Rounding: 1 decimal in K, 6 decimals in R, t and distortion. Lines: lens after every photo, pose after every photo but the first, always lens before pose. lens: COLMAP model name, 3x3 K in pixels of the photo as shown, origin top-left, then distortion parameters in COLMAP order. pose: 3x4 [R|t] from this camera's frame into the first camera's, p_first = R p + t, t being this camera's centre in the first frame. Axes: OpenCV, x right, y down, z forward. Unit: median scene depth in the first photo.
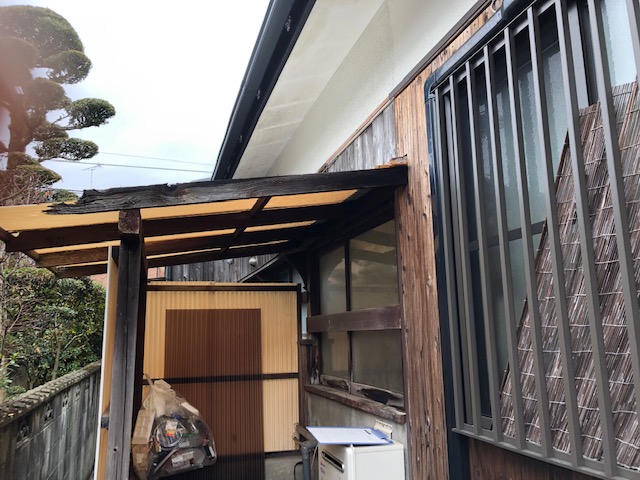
lens RADIAL K [[515.5, 0, 320.0], [0, 515.5, 240.0], [0, 0, 1]] dist [0.000129, 0.000584]
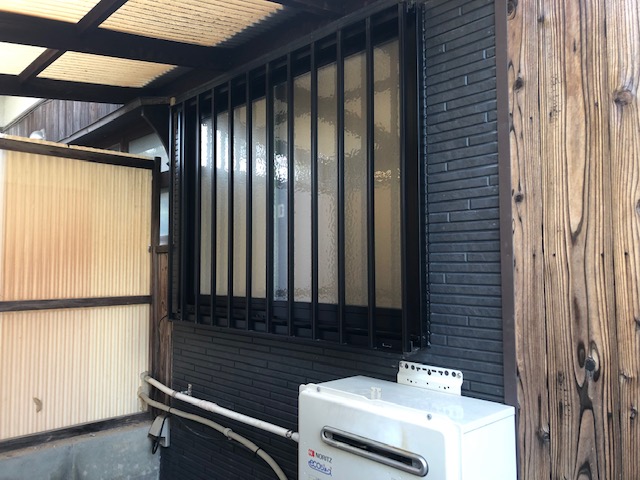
lens RADIAL K [[533.0, 0, 319.0], [0, 533.0, 225.5], [0, 0, 1]] dist [0.003536, 0.001705]
pose [[0.901206, 0.038549, 0.431673, -0.147665], [-0.084367, 0.992586, 0.087496, 0.098740], [-0.425100, -0.115271, 0.897777, 0.336608]]
